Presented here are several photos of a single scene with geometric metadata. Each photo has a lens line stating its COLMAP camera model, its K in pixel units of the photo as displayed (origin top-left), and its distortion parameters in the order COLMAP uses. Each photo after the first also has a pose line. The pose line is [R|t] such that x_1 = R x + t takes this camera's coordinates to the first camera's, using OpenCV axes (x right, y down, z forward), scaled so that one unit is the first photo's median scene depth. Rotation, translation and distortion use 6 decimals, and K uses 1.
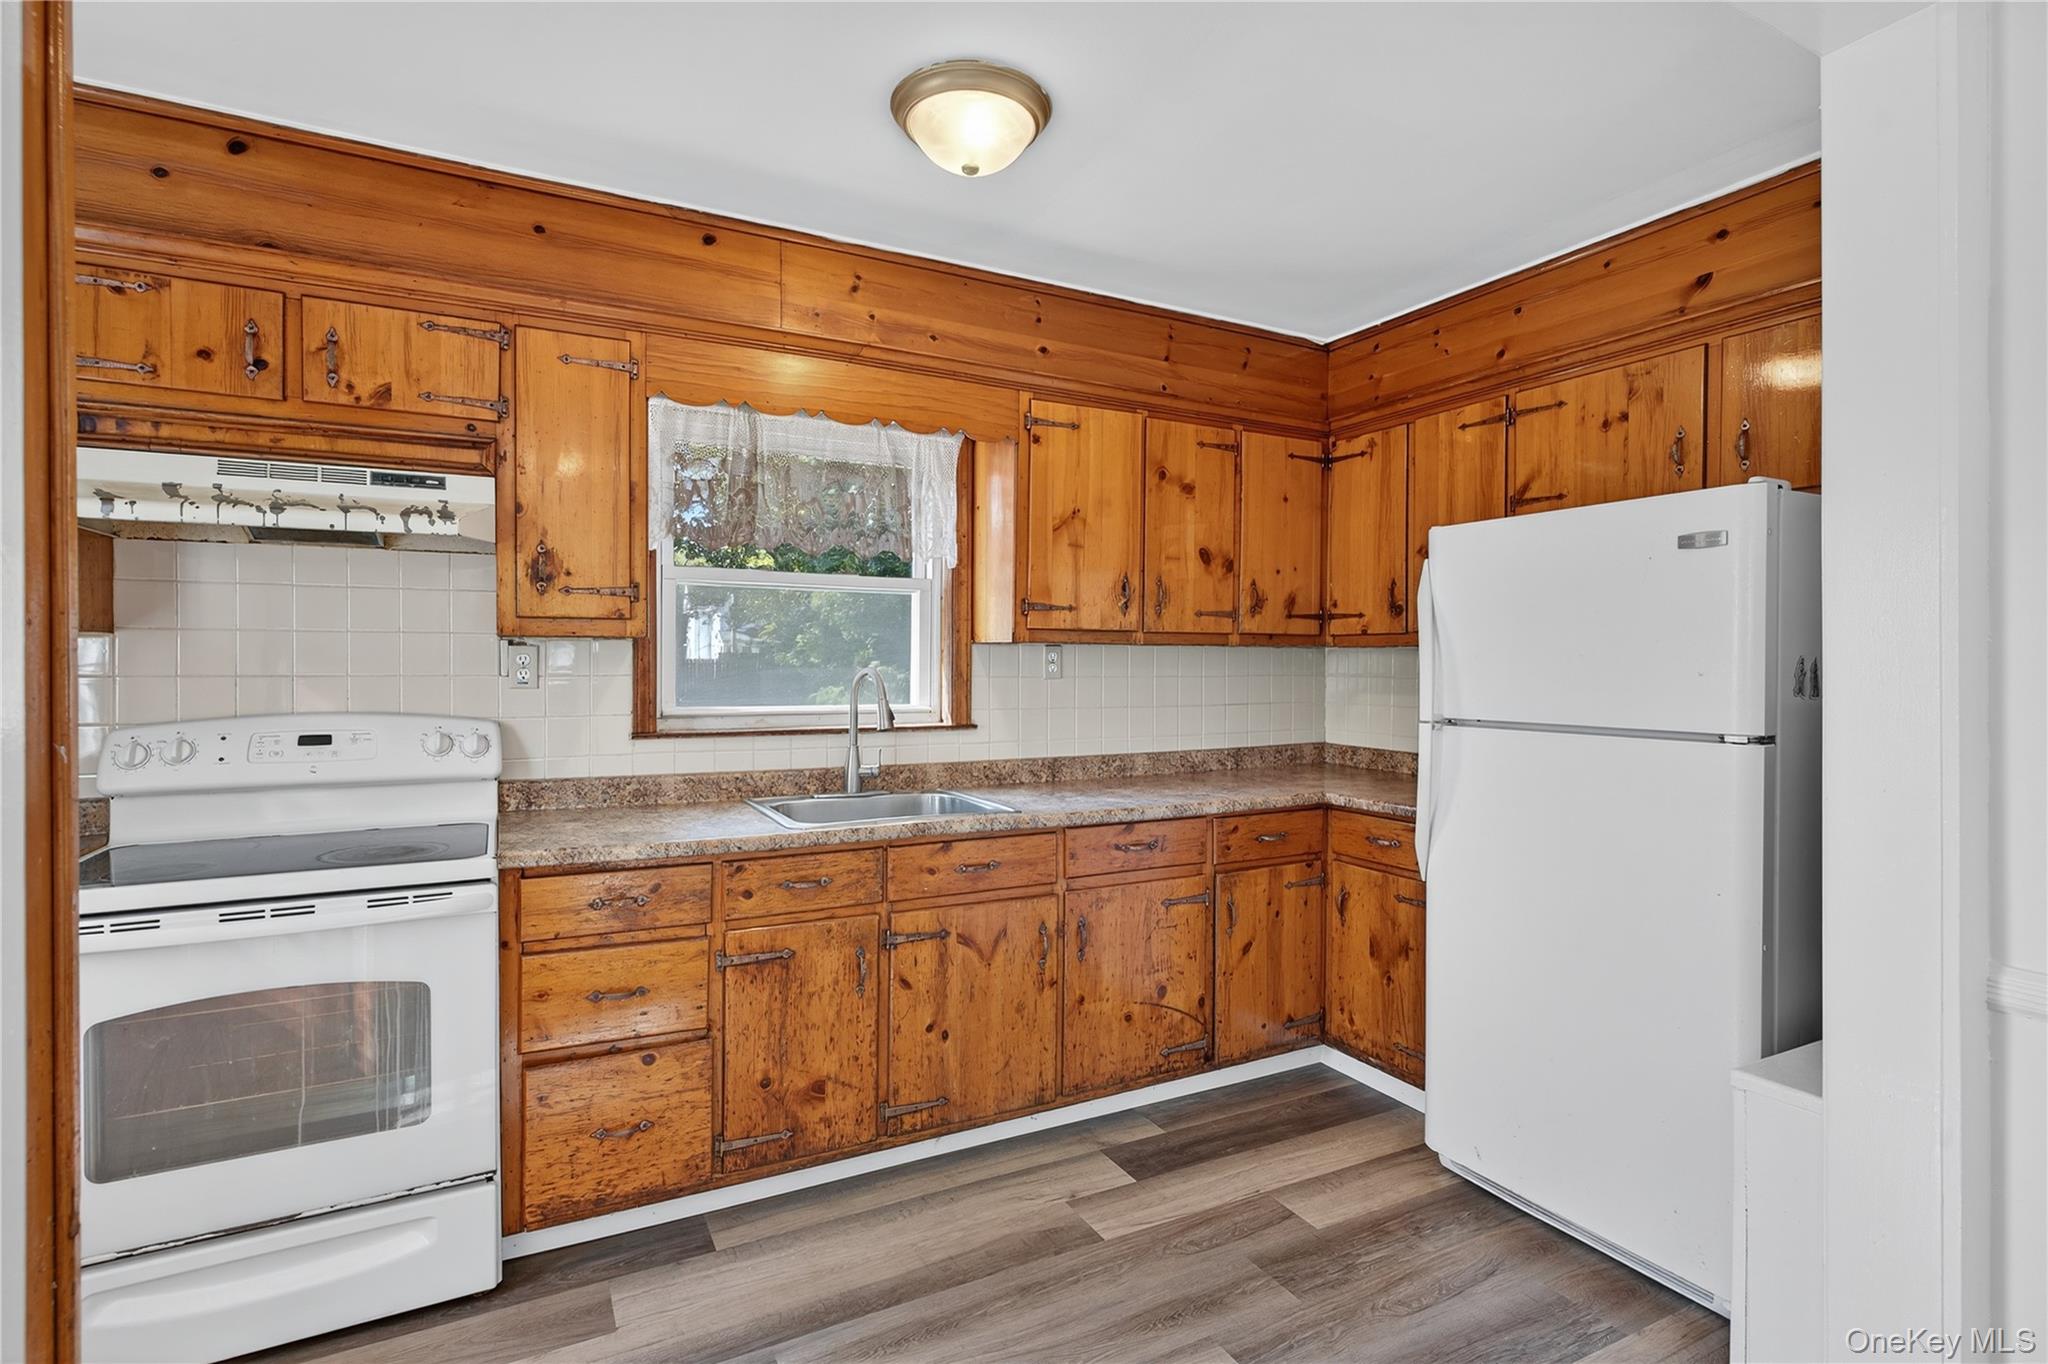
lens RADIAL K [[990.2, 0, 1024.0], [0, 990.2, 664.9], [0, 0, 1]] dist [0.002043, -0.000052]
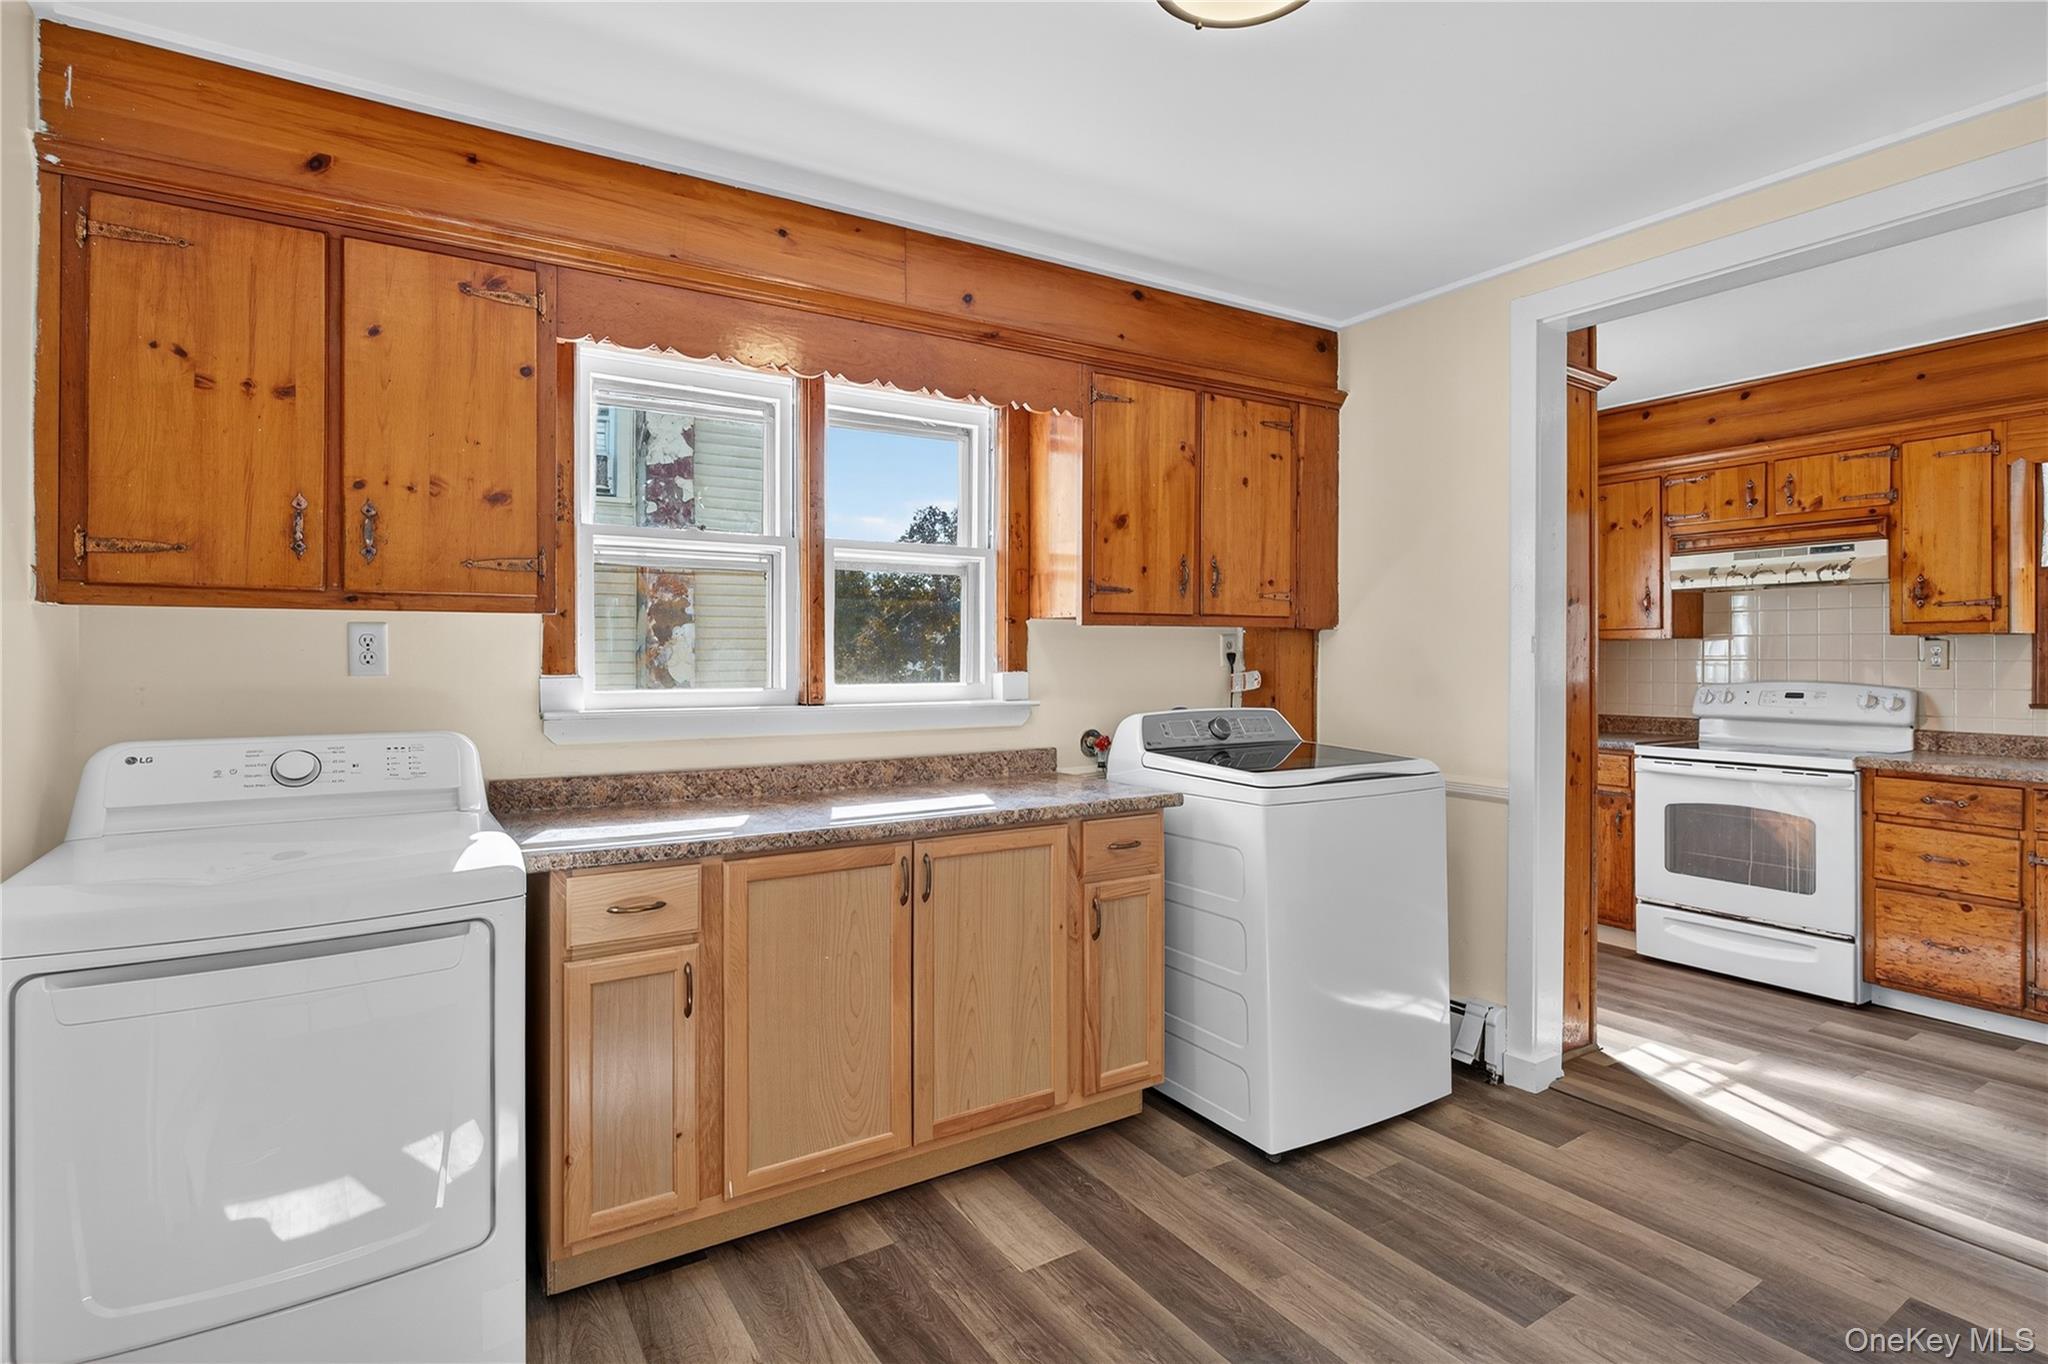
lens RADIAL K [[990.2, 0, 1024.0], [0, 990.2, 664.9], [0, 0, 1]] dist [0.002043, -0.000052]
pose [[0.086691, 0.004597, -0.996225, 1.023378], [-0.006384, 0.999971, 0.004059, 0.023258], [0.996215, 0.006008, 0.086718, -0.591770]]
